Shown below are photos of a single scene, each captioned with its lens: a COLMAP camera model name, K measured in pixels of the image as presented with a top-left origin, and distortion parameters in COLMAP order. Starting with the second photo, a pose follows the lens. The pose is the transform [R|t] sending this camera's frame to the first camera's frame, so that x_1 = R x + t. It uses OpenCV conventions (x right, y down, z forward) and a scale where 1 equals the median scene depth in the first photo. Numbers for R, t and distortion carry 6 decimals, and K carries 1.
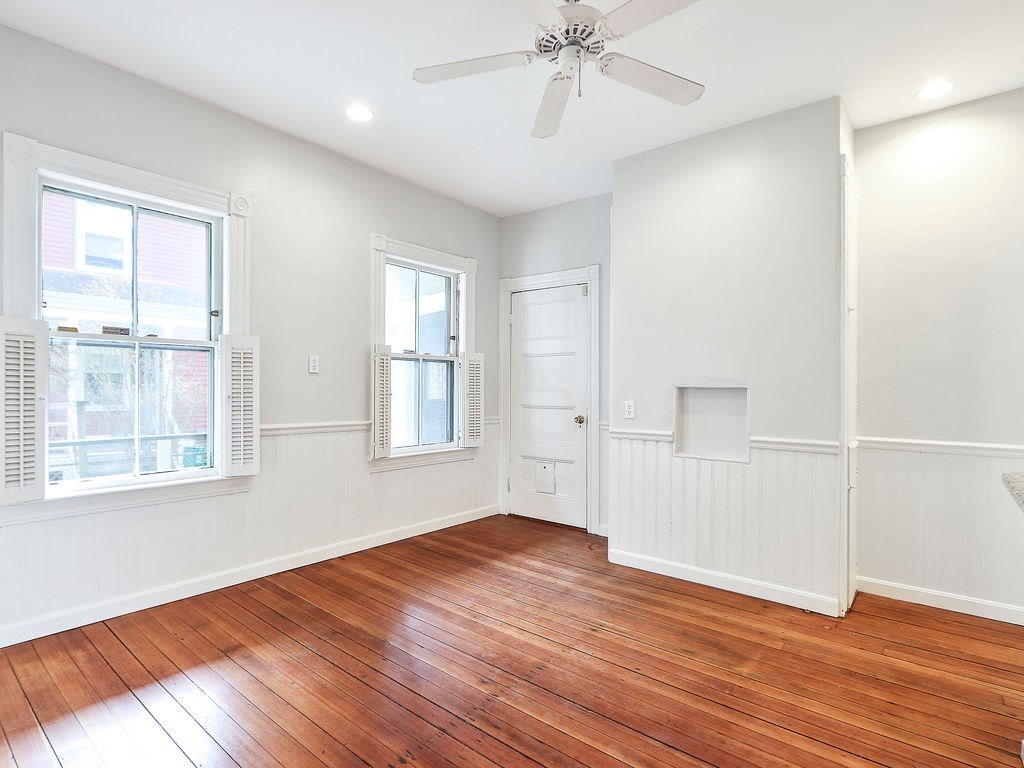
lens RADIAL K [[532.7, 0, 497.8], [0, 532.7, 383.8], [0, 0, 1]] dist [0.012782, 0.001498]
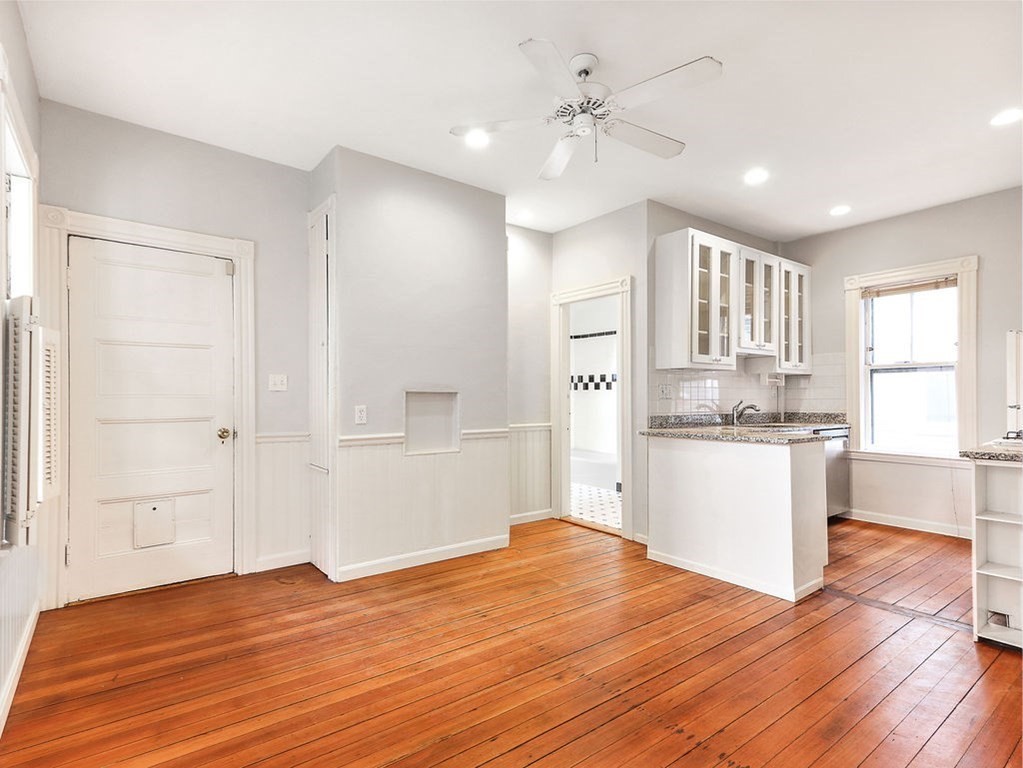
lens RADIAL K [[532.2, 0, 506.5], [0, 532.2, 392.2], [0, 0, 1]] dist [0.012782, 0.001498]
pose [[0.213844, 0.001404, 0.976867, -0.725892], [-0.005751, 0.999983, -0.000178, 0.006981], [-0.976851, -0.005580, 0.213848, 0.611991]]
